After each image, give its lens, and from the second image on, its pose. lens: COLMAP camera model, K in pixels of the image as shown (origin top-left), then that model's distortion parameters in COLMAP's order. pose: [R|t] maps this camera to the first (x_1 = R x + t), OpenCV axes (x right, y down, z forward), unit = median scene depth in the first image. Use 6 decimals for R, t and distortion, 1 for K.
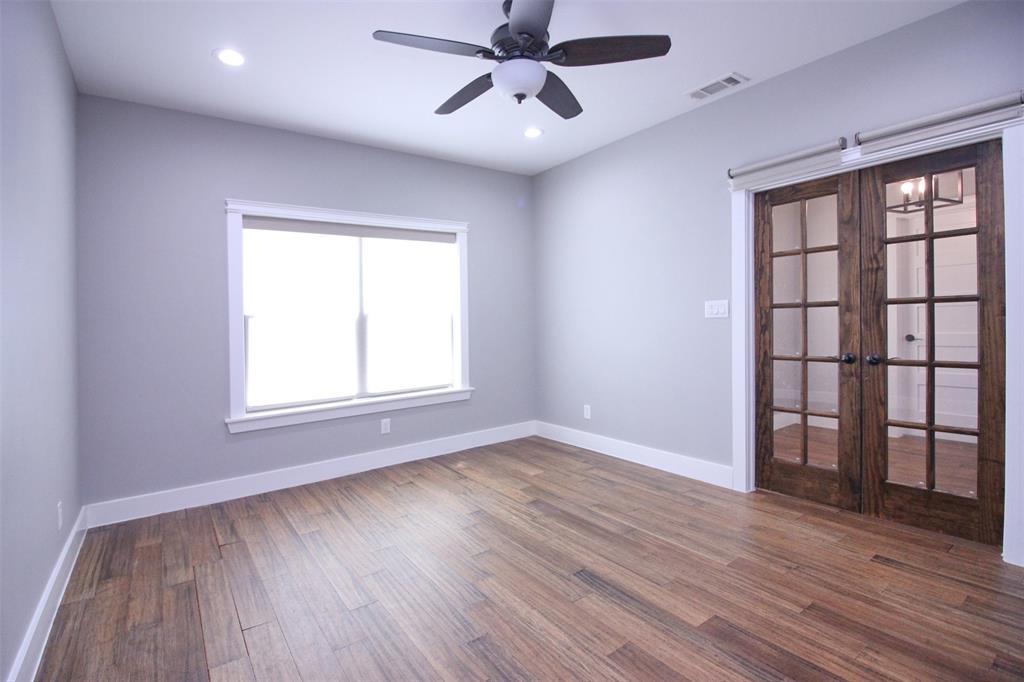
lens RADIAL K [[494.6, 0, 509.3], [0, 494.6, 330.8], [0, 0, 1]] dist [-0.000229, -0.013850]
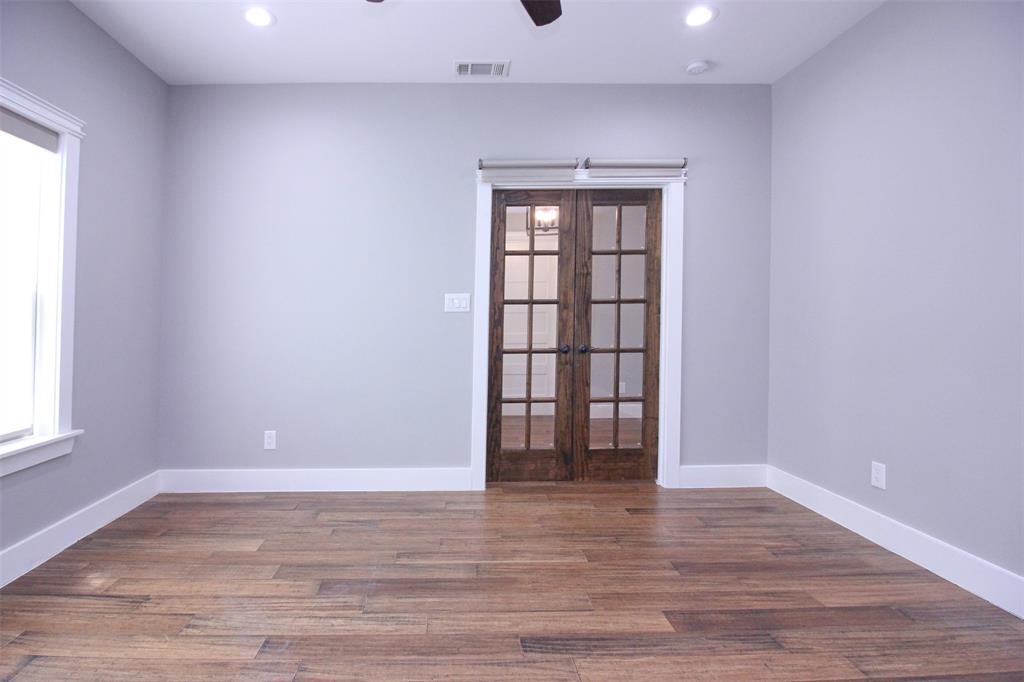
lens RADIAL K [[494.6, 0, 509.3], [0, 494.6, 330.8], [0, 0, 1]] dist [-0.000229, -0.013850]
pose [[0.569261, 0.006049, 0.822135, -0.344791], [0.010687, 0.999834, -0.014756, 0.028299], [-0.822087, 0.017186, 0.569102, 0.440777]]
